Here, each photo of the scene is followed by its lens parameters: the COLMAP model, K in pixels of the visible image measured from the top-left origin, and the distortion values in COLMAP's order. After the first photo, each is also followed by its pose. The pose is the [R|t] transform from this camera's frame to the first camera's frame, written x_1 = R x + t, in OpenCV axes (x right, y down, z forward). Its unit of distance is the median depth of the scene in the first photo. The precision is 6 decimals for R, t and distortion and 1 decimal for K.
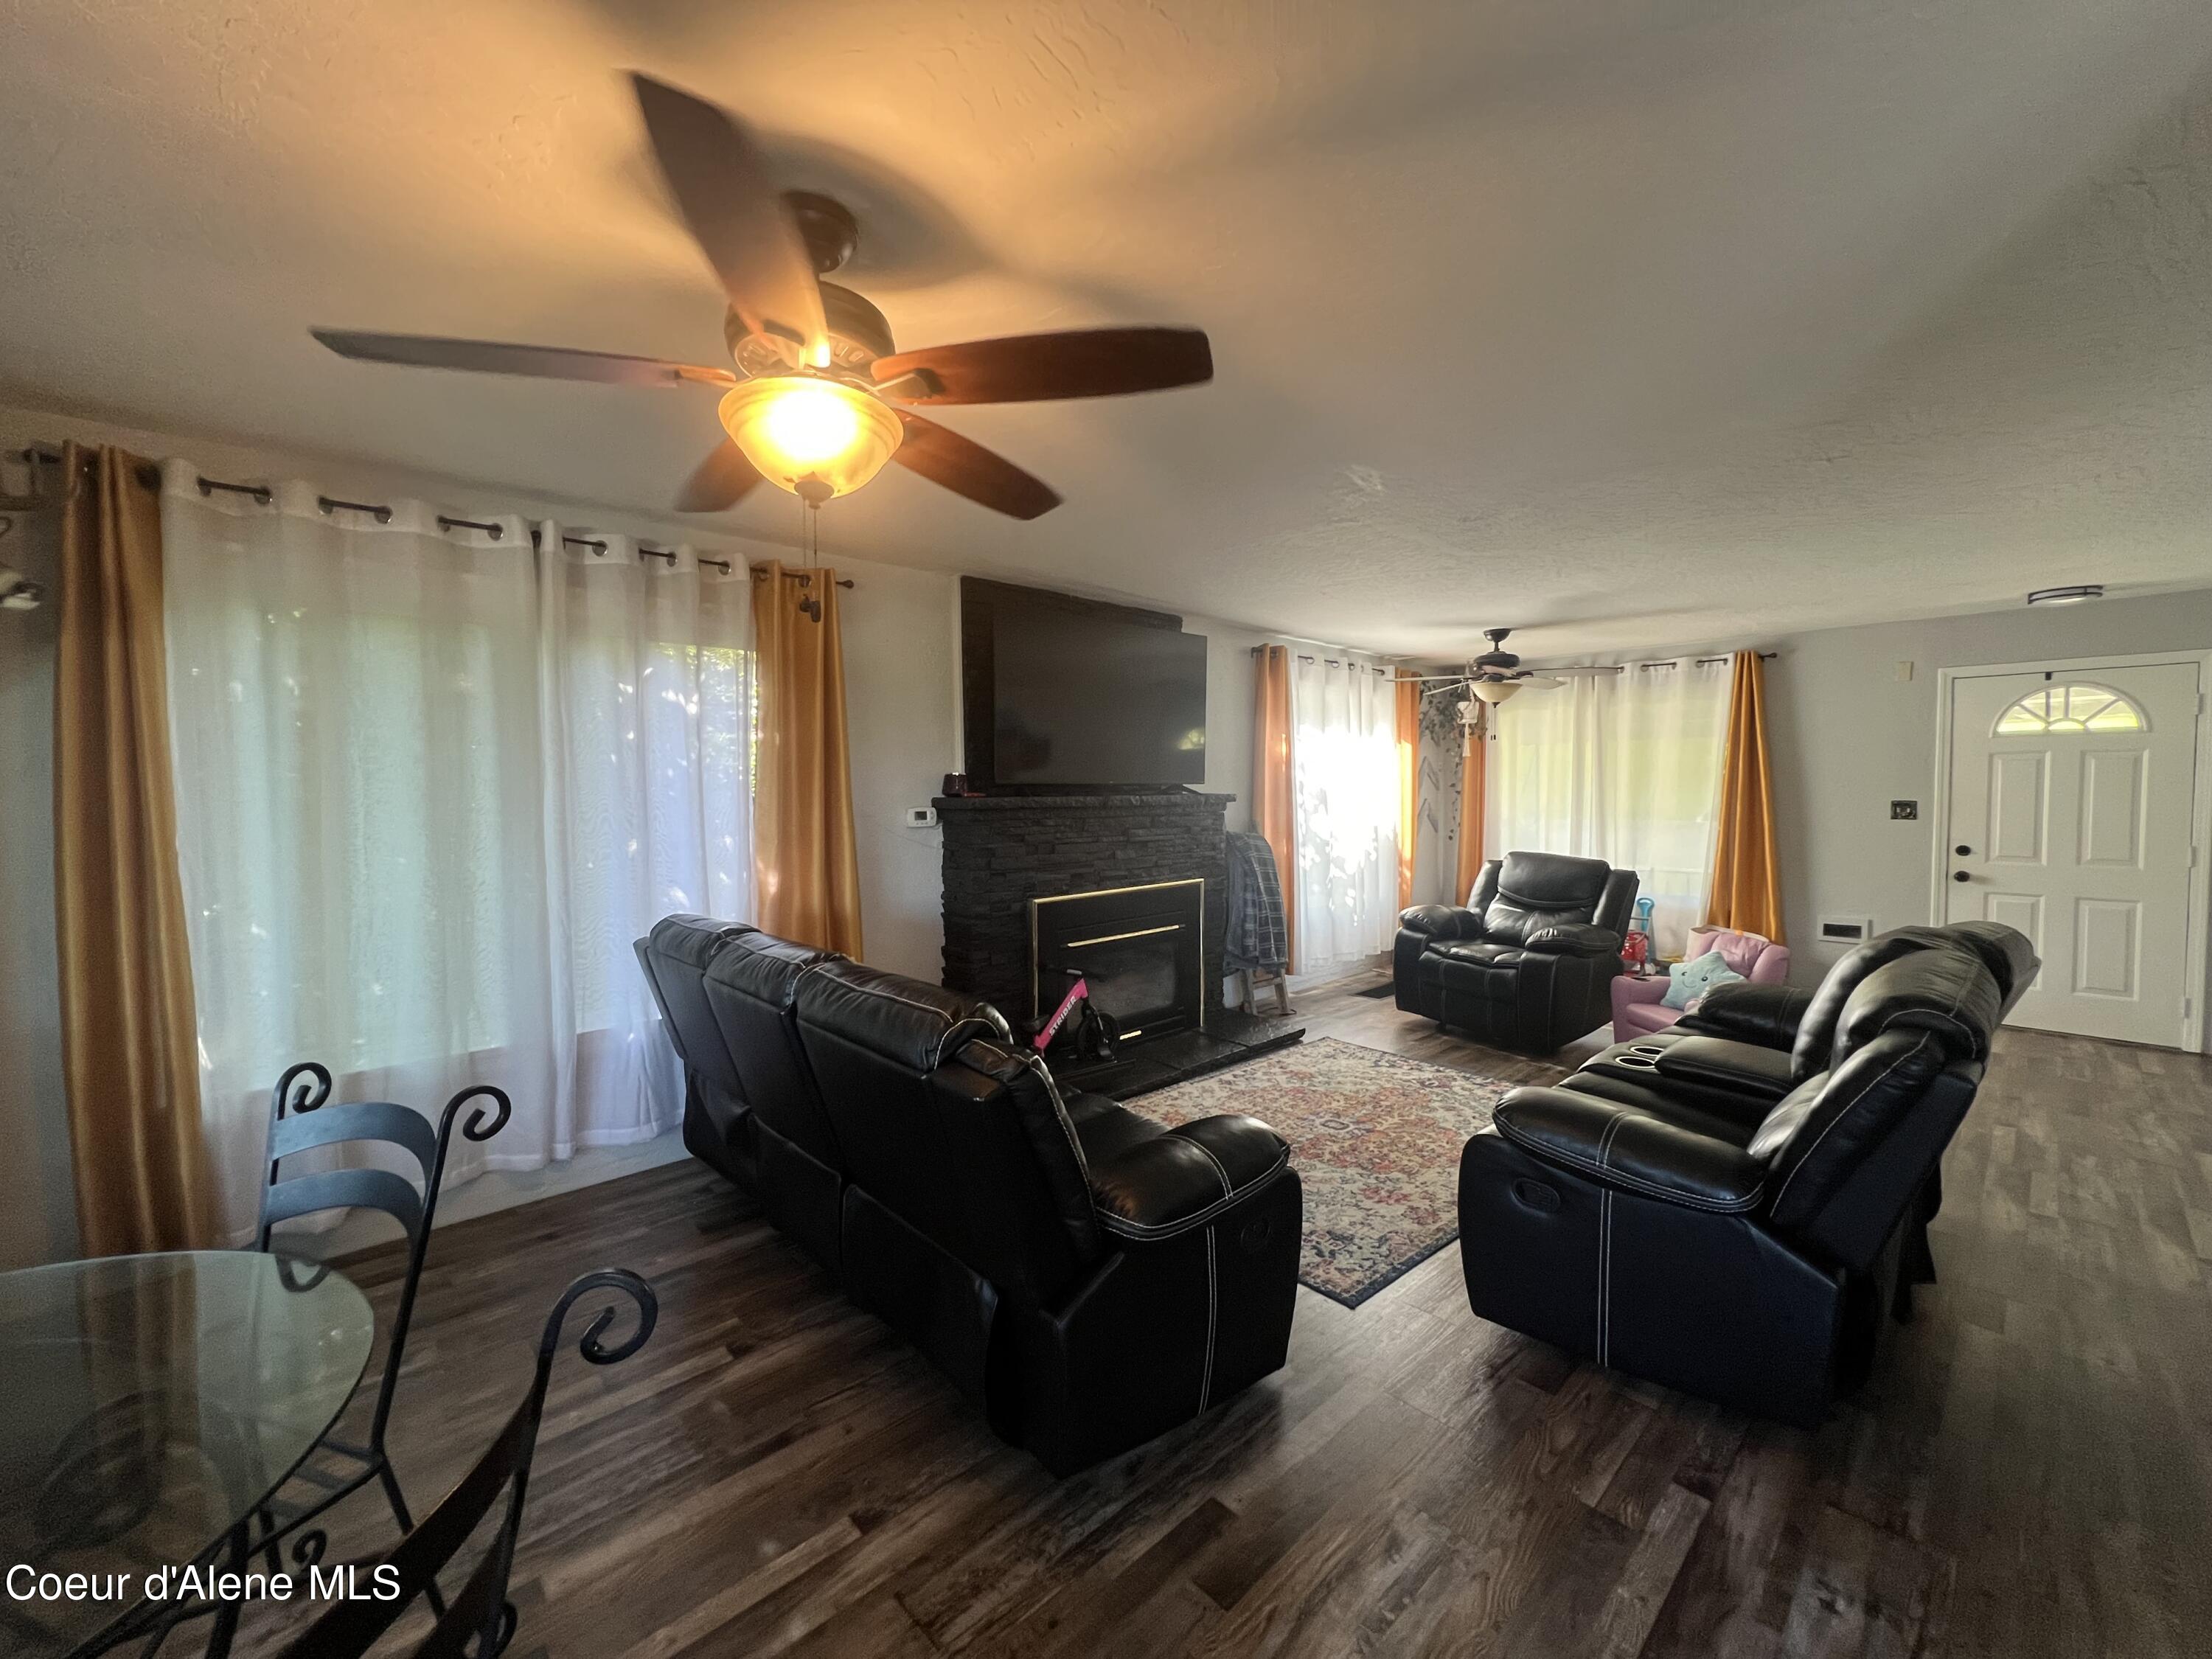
lens RADIAL K [[892.2, 0, 1104.4], [0, 892.2, 817.1], [0, 0, 1]] dist [0.000845, 0.001122]
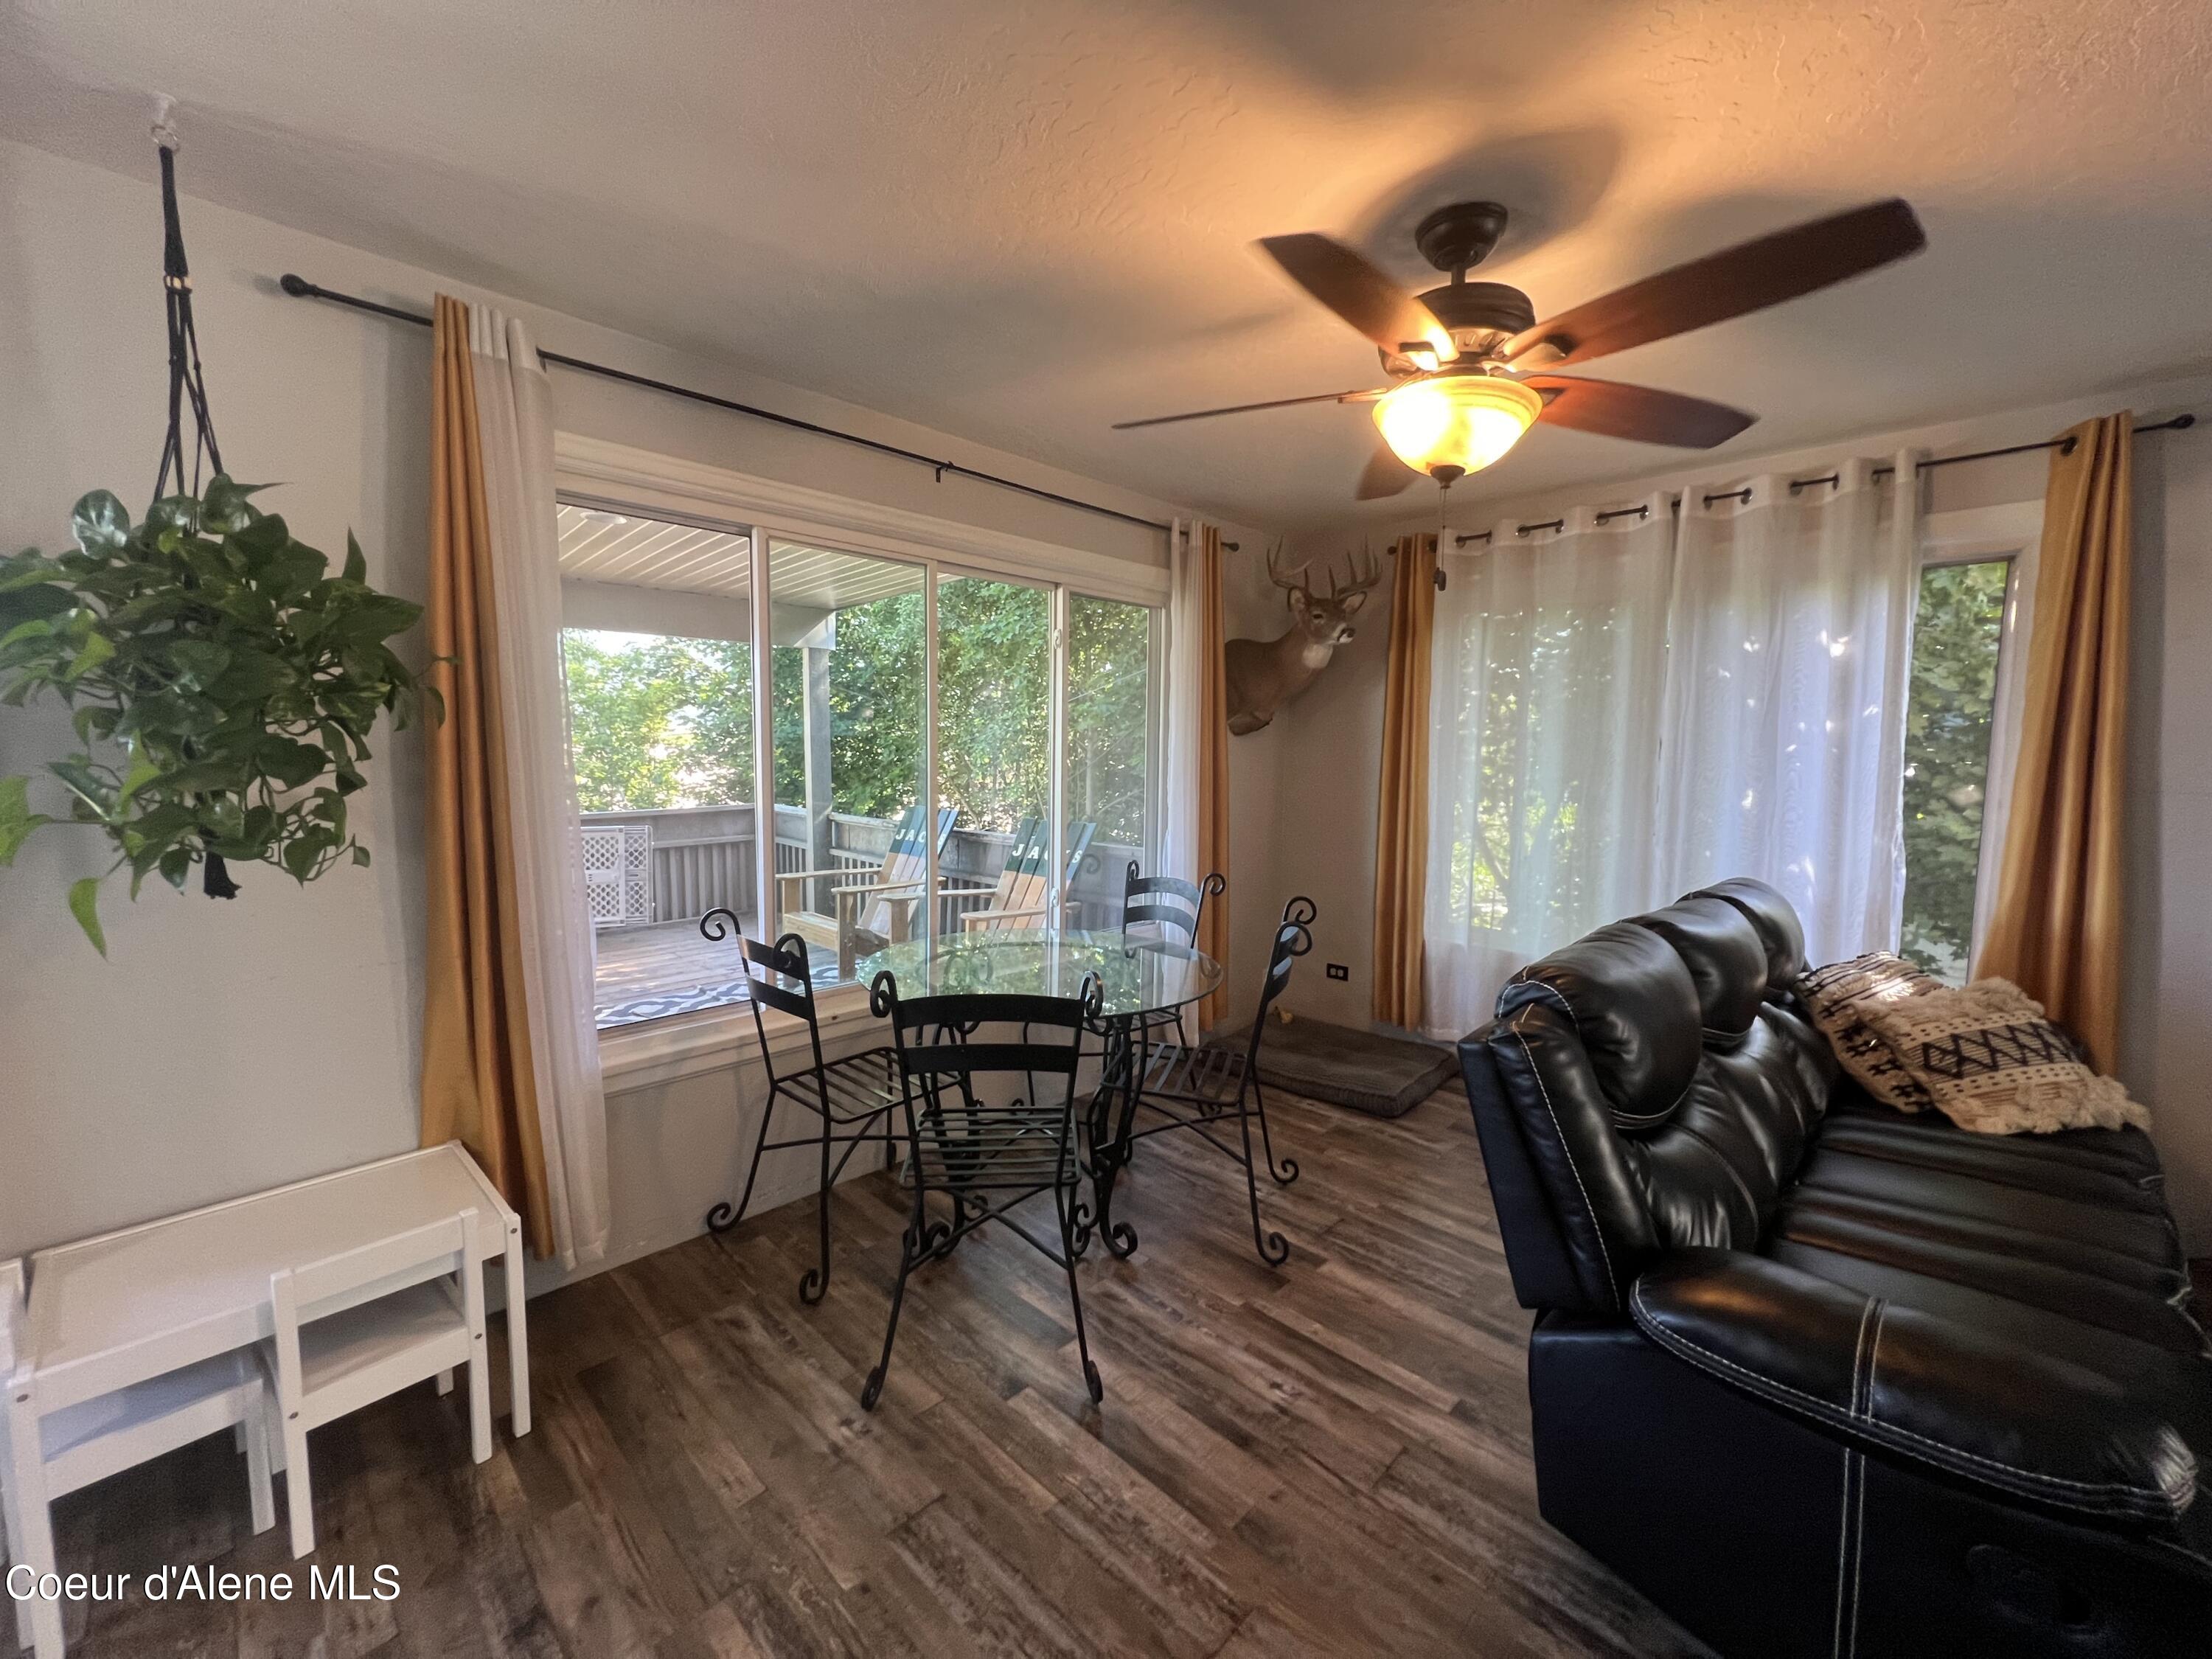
lens RADIAL K [[892.2, 0, 1093.1], [0, 892.2, 824.8], [0, 0, 1]] dist [0.000845, 0.001122]
pose [[0.038063, 0.097965, -0.994462, 0.410212], [-0.044210, 0.994373, 0.096265, -0.007945], [0.998297, 0.040301, 0.042180, 0.263081]]
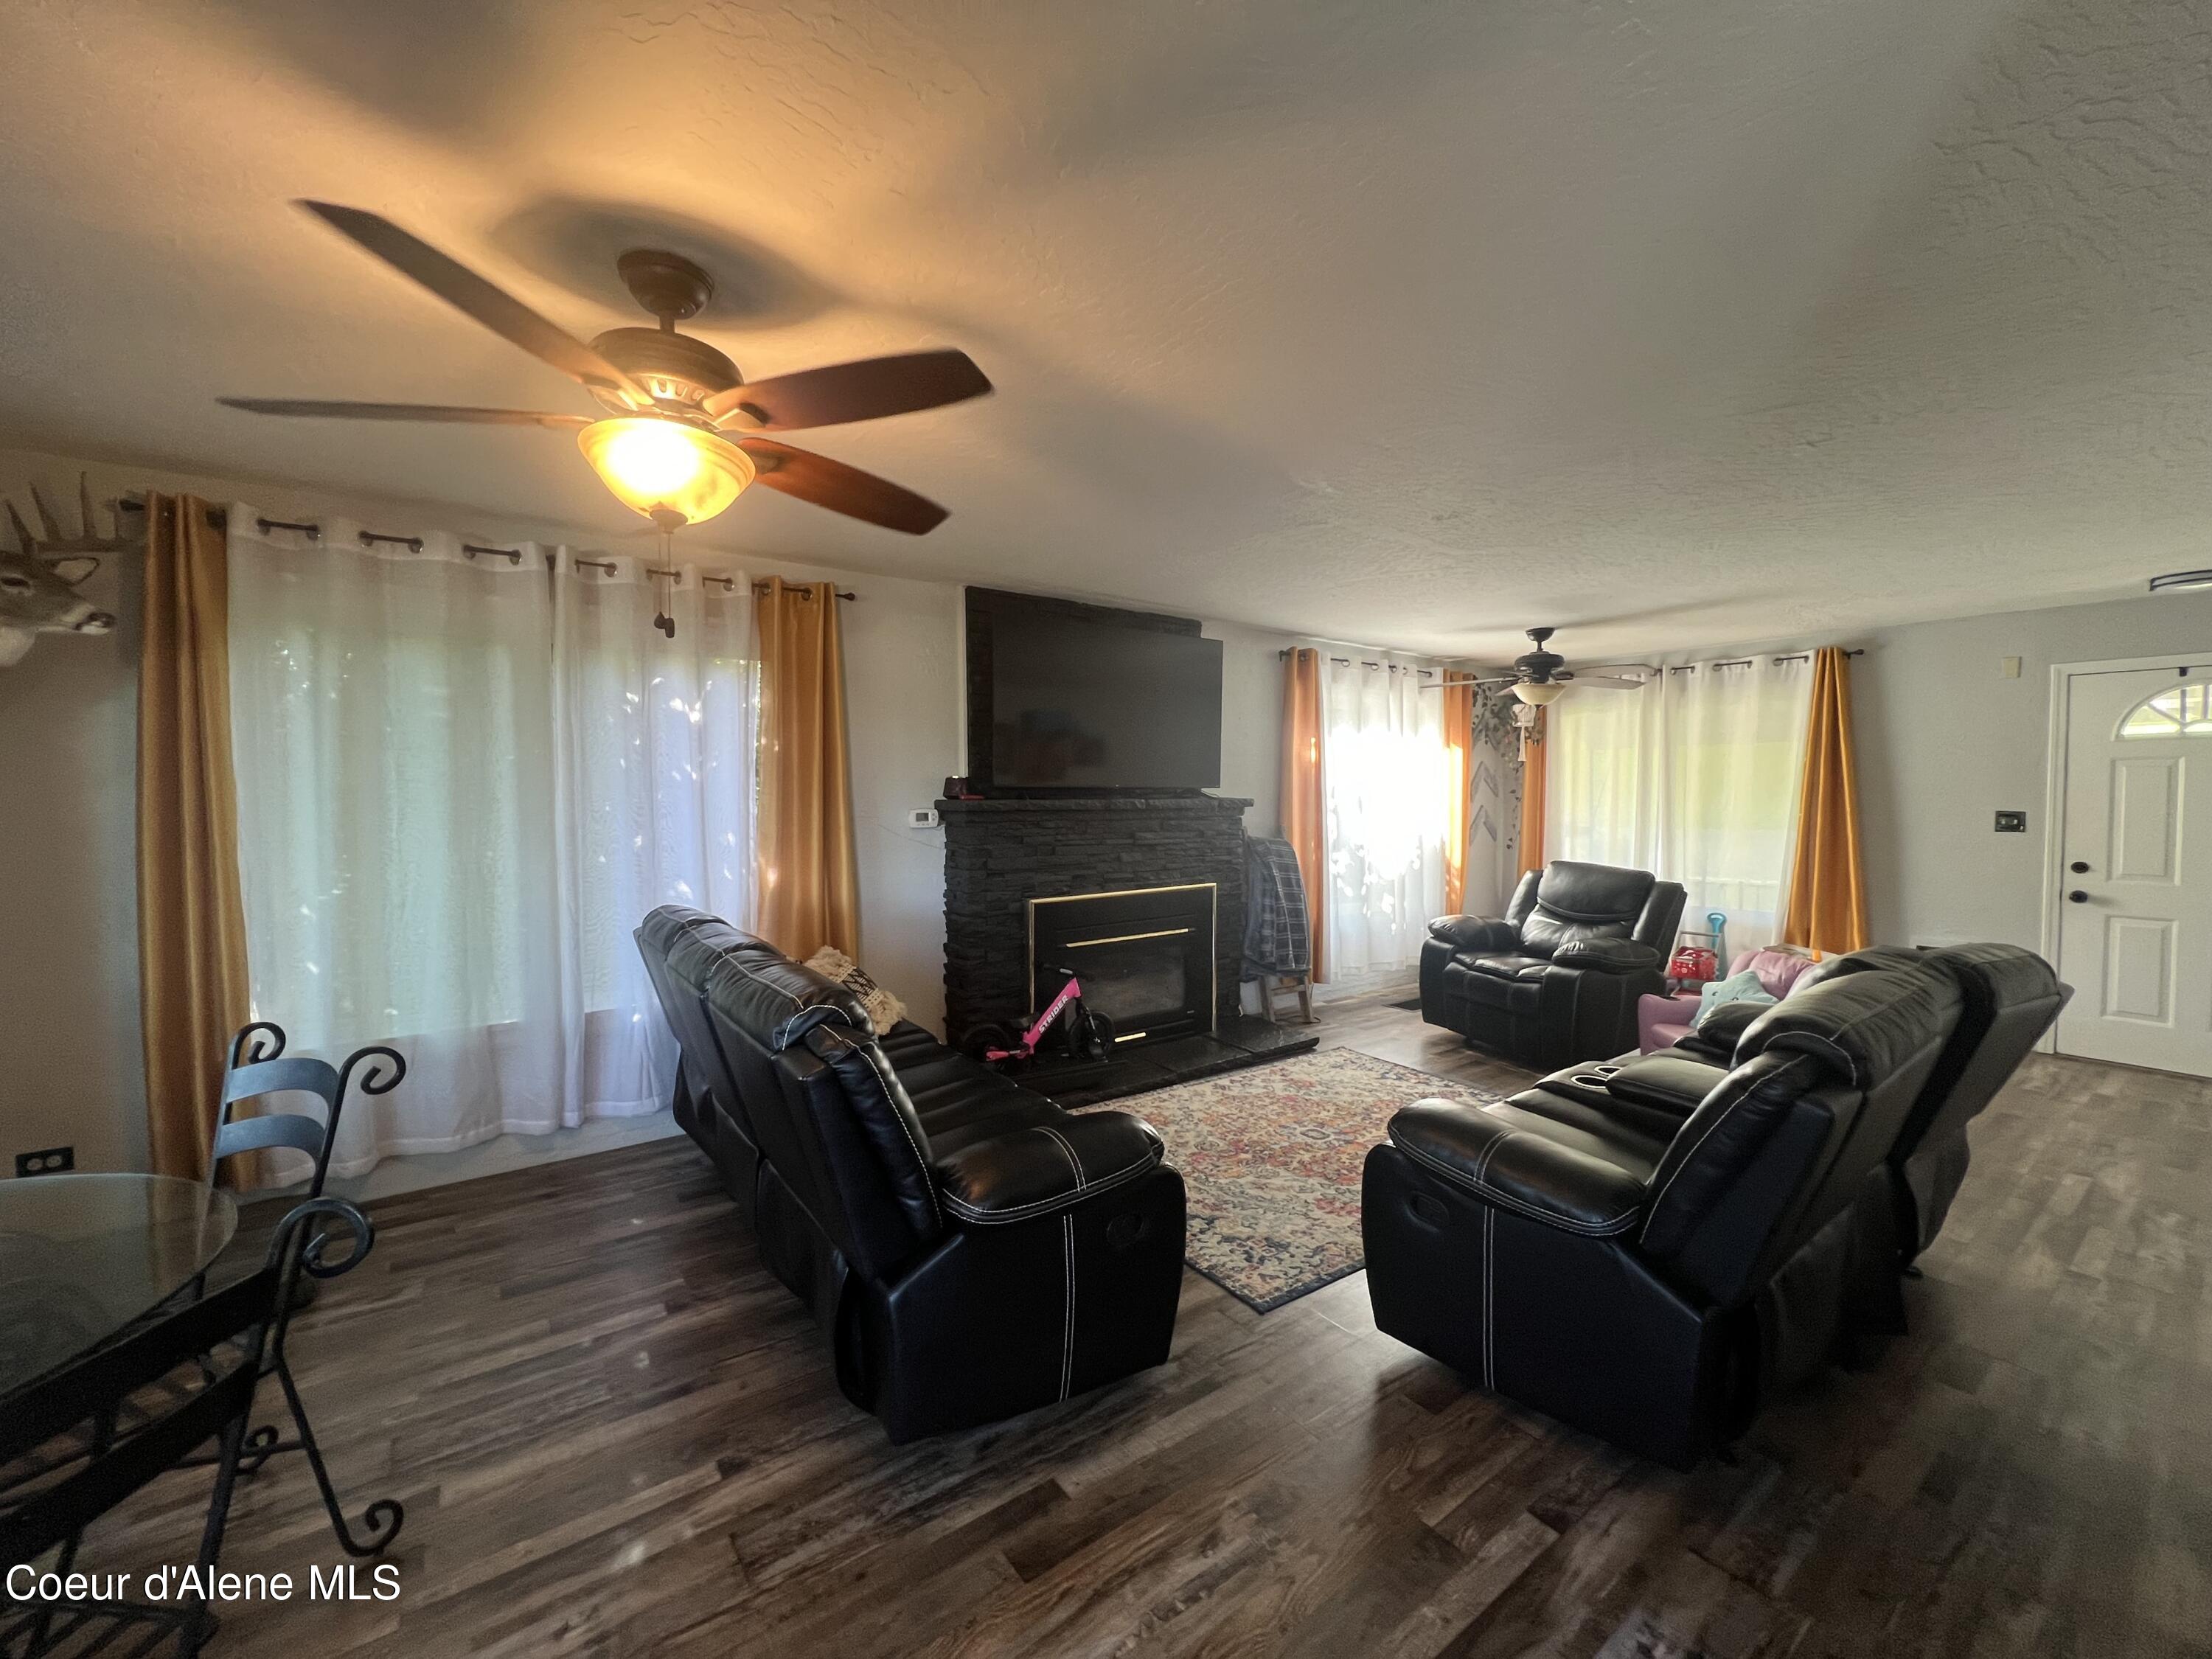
lens RADIAL K [[892.2, 0, 1103.0], [0, 892.2, 818.2], [0, 0, 1]] dist [0.000845, 0.001122]
pose [[0.992469, 0.009614, -0.122115, 0.170514], [-0.010080, 0.999944, -0.003193, 0.001108], [0.122077, 0.004400, 0.992511, -0.011103]]
